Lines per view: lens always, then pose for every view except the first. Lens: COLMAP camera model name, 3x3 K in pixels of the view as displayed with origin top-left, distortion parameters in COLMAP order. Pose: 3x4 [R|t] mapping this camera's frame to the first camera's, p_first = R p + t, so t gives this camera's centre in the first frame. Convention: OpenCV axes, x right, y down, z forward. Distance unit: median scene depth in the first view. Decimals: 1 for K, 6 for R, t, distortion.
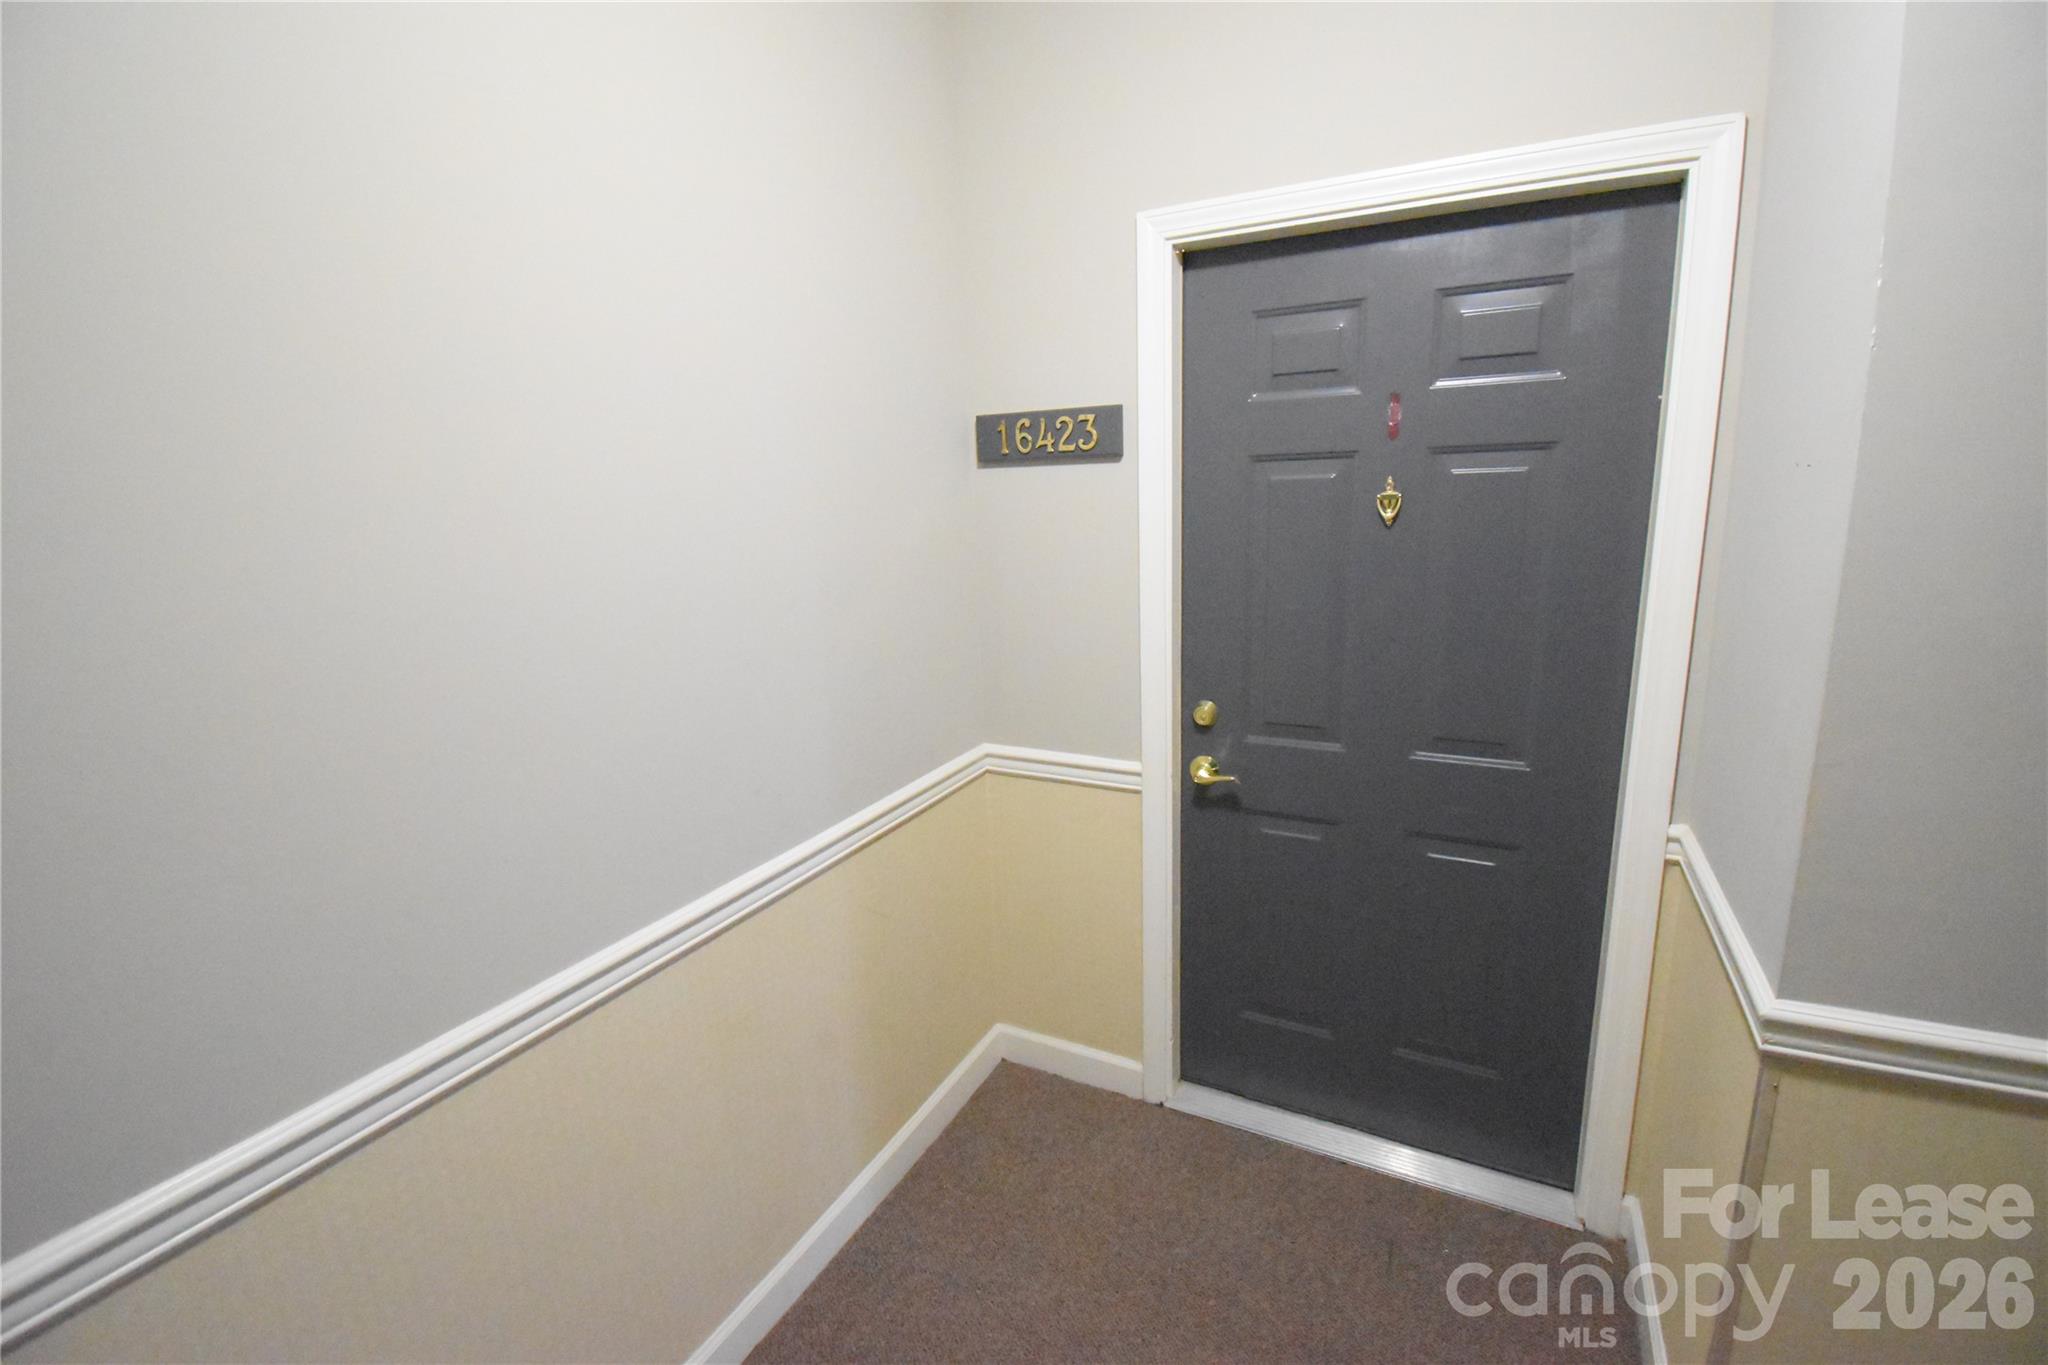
lens RADIAL K [[908.2, 0, 1024.0], [0, 908.2, 682.5], [0, 0, 1]] dist [0.000196, -0.026103]
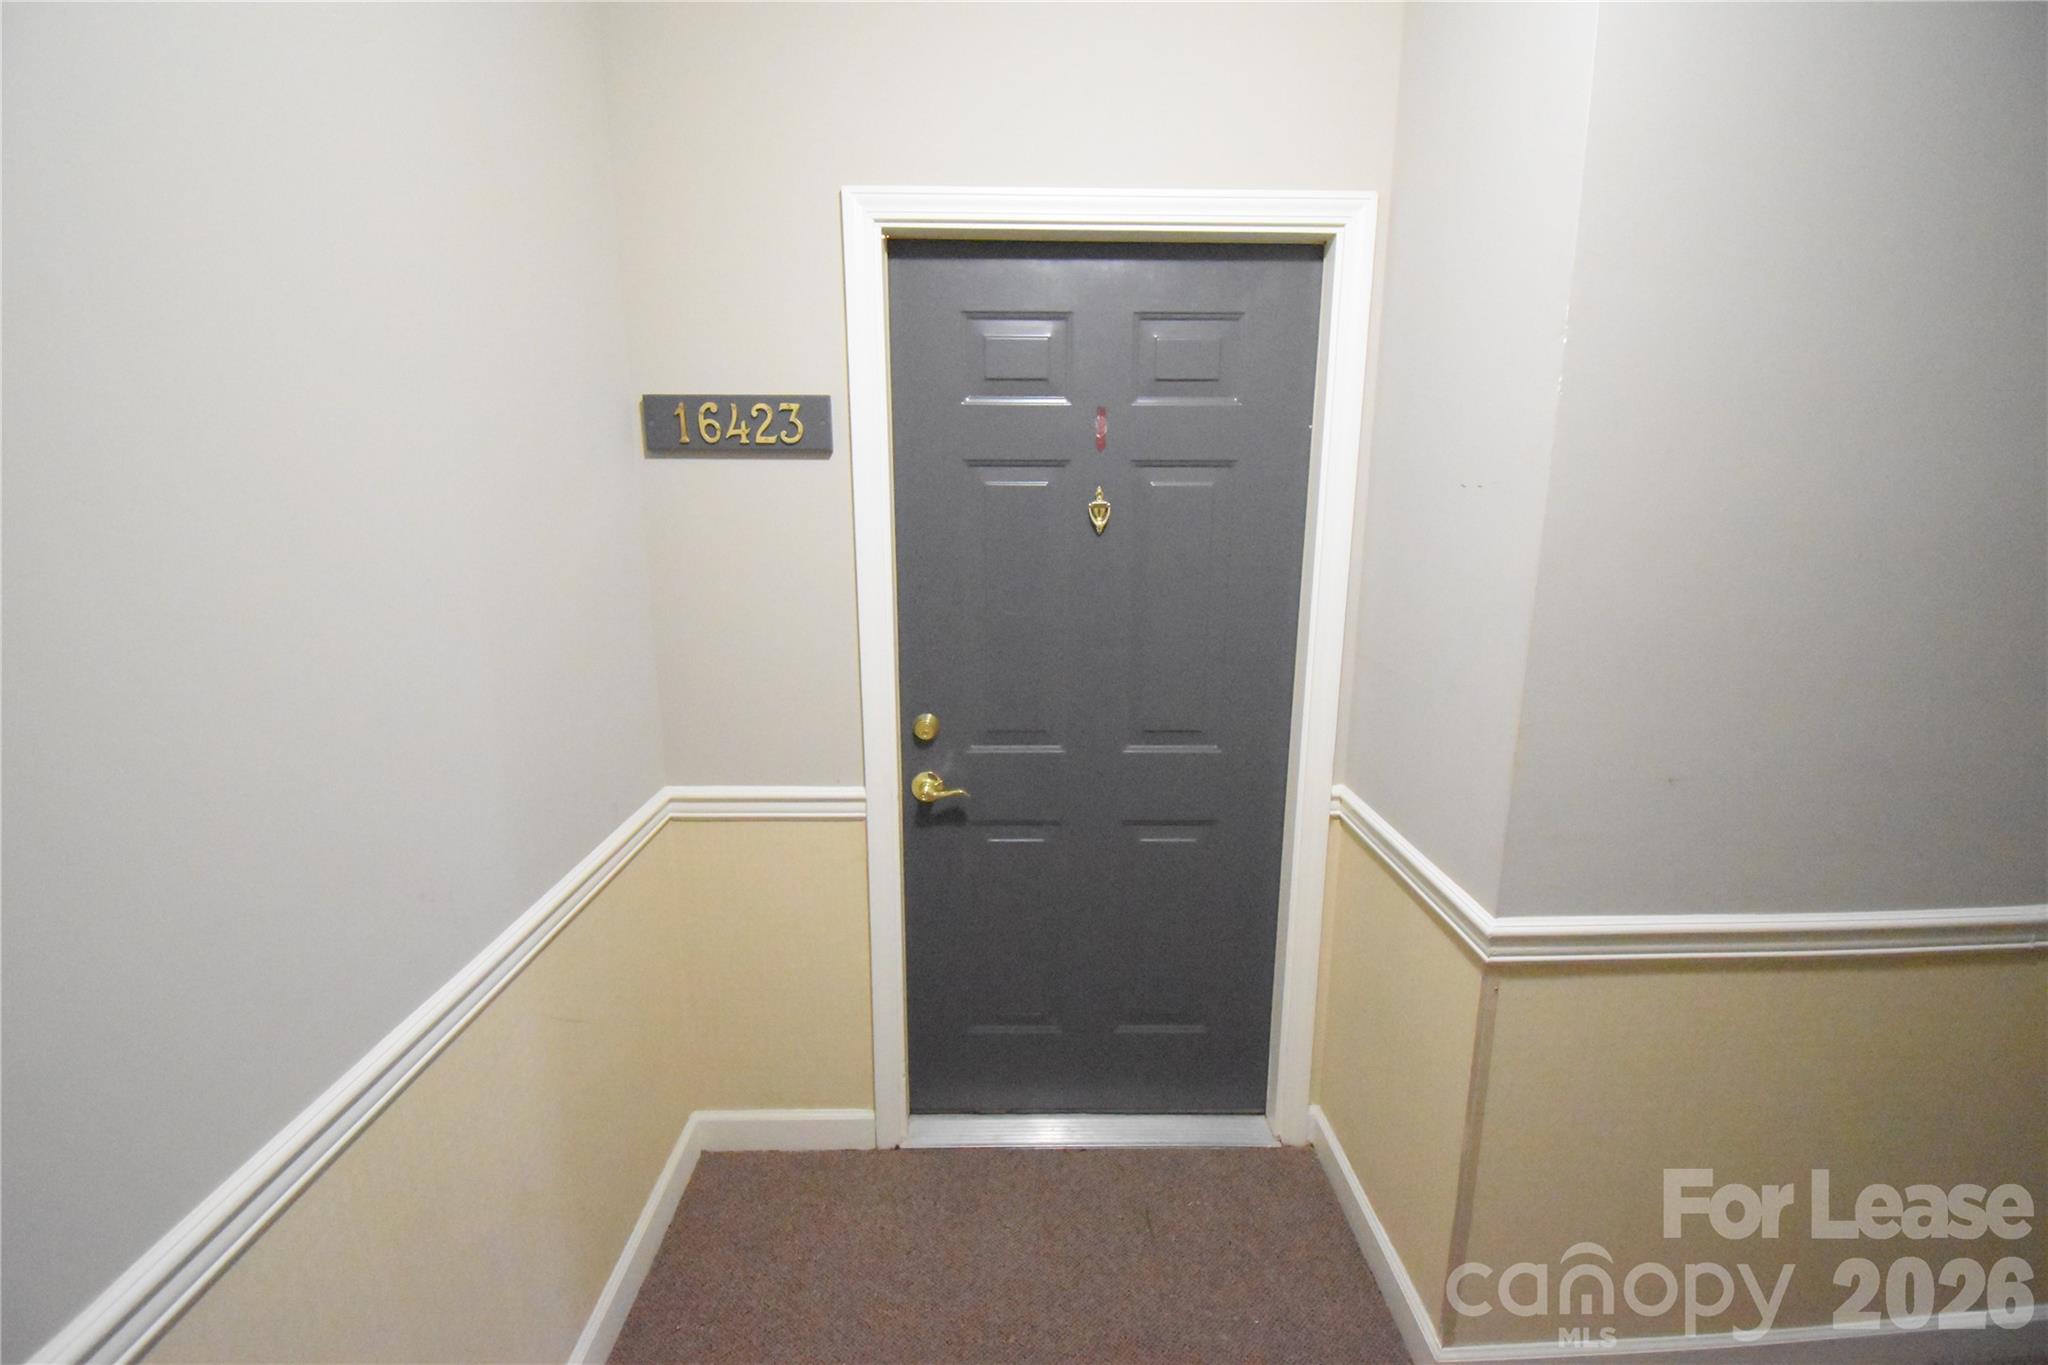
lens RADIAL K [[901.3, 0, 1024.0], [0, 901.3, 682.5], [0, 0, 1]] dist [-0.008324, -0.000205]
pose [[0.871798, -0.065486, 0.485468, -0.174693], [0.069666, 0.997526, 0.009454, -0.015534], [-0.484886, 0.025578, 0.874203, 0.126527]]
